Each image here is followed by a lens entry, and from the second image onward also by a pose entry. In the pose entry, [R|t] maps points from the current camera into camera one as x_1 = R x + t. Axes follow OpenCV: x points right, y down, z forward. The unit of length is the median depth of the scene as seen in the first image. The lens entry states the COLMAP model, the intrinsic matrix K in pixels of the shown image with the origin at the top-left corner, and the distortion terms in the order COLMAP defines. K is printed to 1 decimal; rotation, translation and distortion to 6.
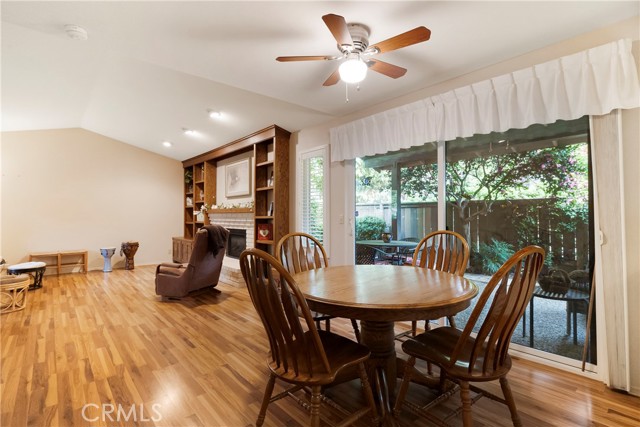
lens RADIAL K [[317.7, 0, 329.3], [0, 317.7, 210.6], [0, 0, 1]] dist [-0.015595, -0.000919]
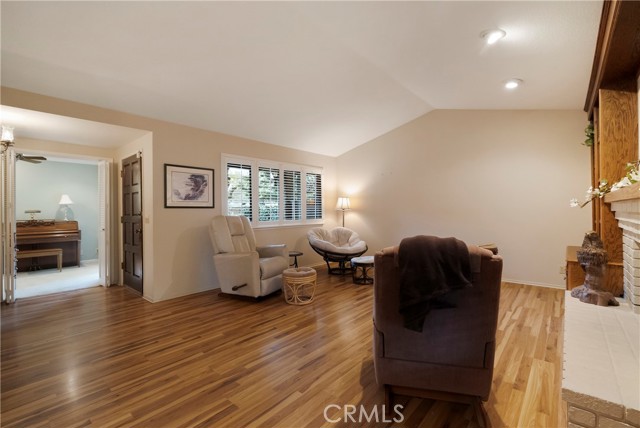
lens RADIAL K [[292.7, 0, 323.0], [0, 292.7, 211.7], [0, 0, 1]] dist [-0.002633, 0.002805]
pose [[0.129896, 0.001614, -0.991526, -0.035327], [0.021637, 0.999756, 0.004462, 0.010320], [0.991291, -0.022033, 0.129830, 0.579928]]
